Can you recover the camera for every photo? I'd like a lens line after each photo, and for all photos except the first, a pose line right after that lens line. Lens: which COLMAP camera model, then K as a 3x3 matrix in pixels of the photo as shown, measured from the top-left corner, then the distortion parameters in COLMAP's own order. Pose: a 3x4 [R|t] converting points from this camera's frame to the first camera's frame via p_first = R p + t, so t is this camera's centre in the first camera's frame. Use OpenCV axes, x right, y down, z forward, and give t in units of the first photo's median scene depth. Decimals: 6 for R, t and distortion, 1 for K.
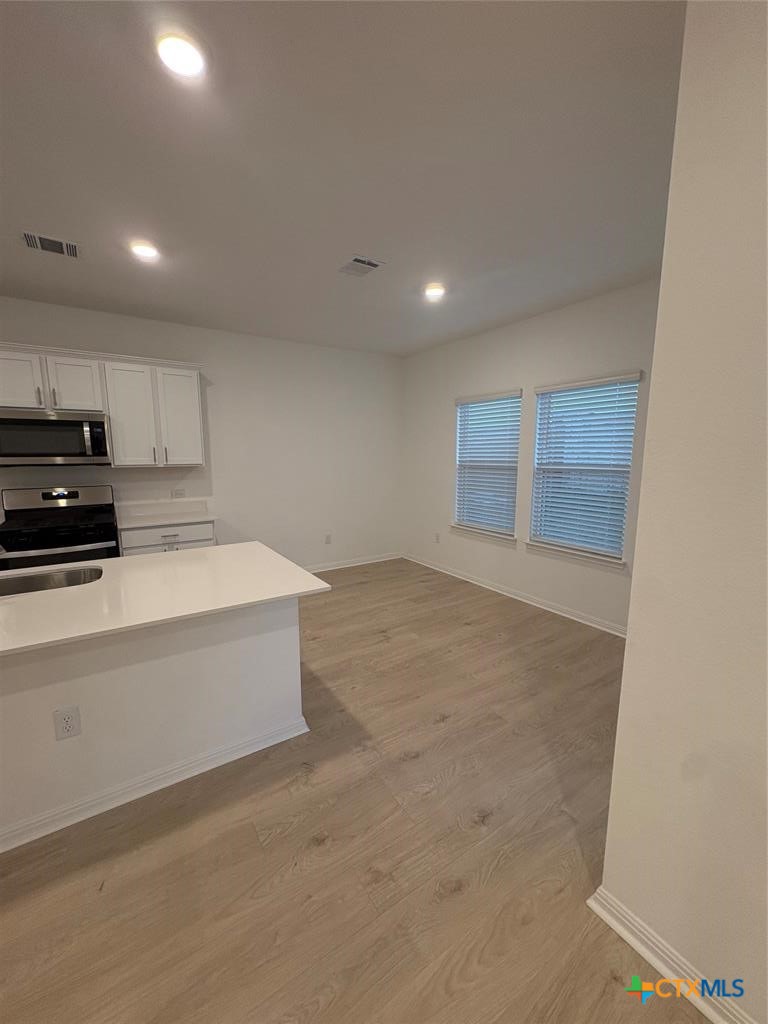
lens RADIAL K [[408.5, 0, 384.0], [0, 408.5, 512.0], [0, 0, 1]] dist [0.001940, 0.000181]
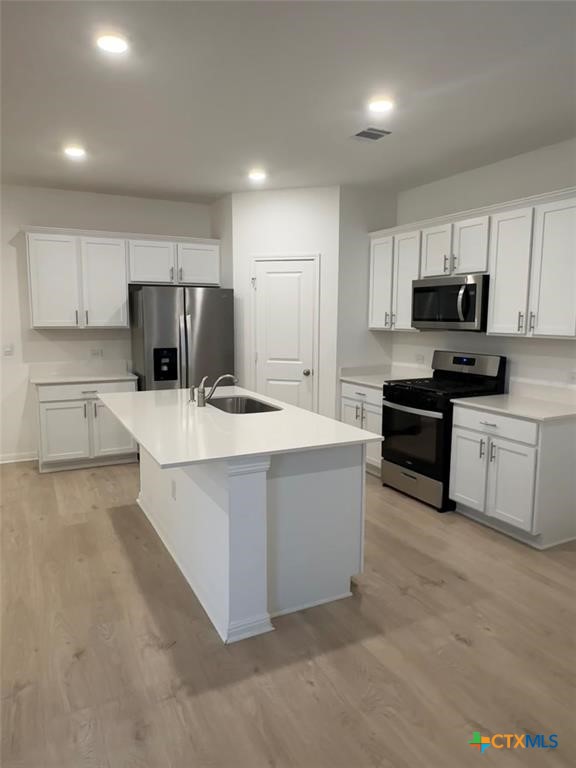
lens RADIAL K [[517.3, 0, 288.0], [0, 517.3, 384.0], [0, 0, 1]] dist [-0.002069, -0.001649]
pose [[-0.111119, 0.134426, -0.984674, 0.444290], [-0.147534, 0.977600, 0.150109, -0.100123], [0.982795, 0.161953, -0.088797, 0.634309]]
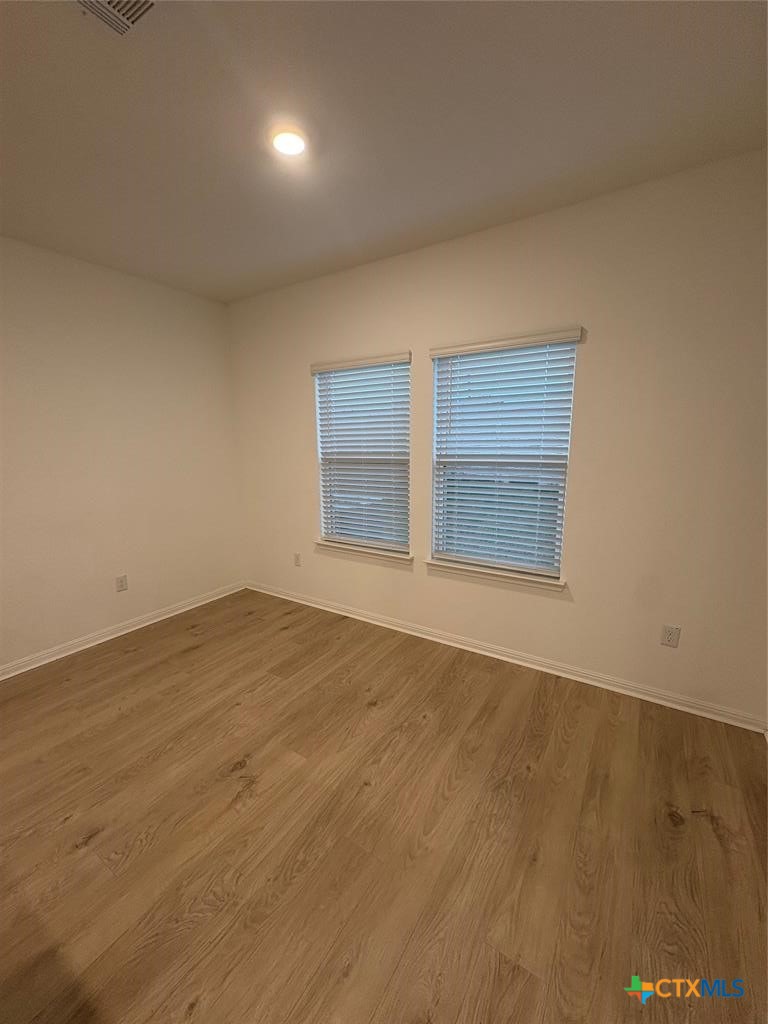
lens RADIAL K [[408.5, 0, 384.0], [0, 408.5, 512.0], [0, 0, 1]] dist [0.001940, 0.000181]
pose [[0.914006, -0.082138, 0.397300, -0.012666], [0.070040, 0.996533, 0.044894, -0.055867], [-0.399610, -0.013207, 0.916590, 0.356383]]
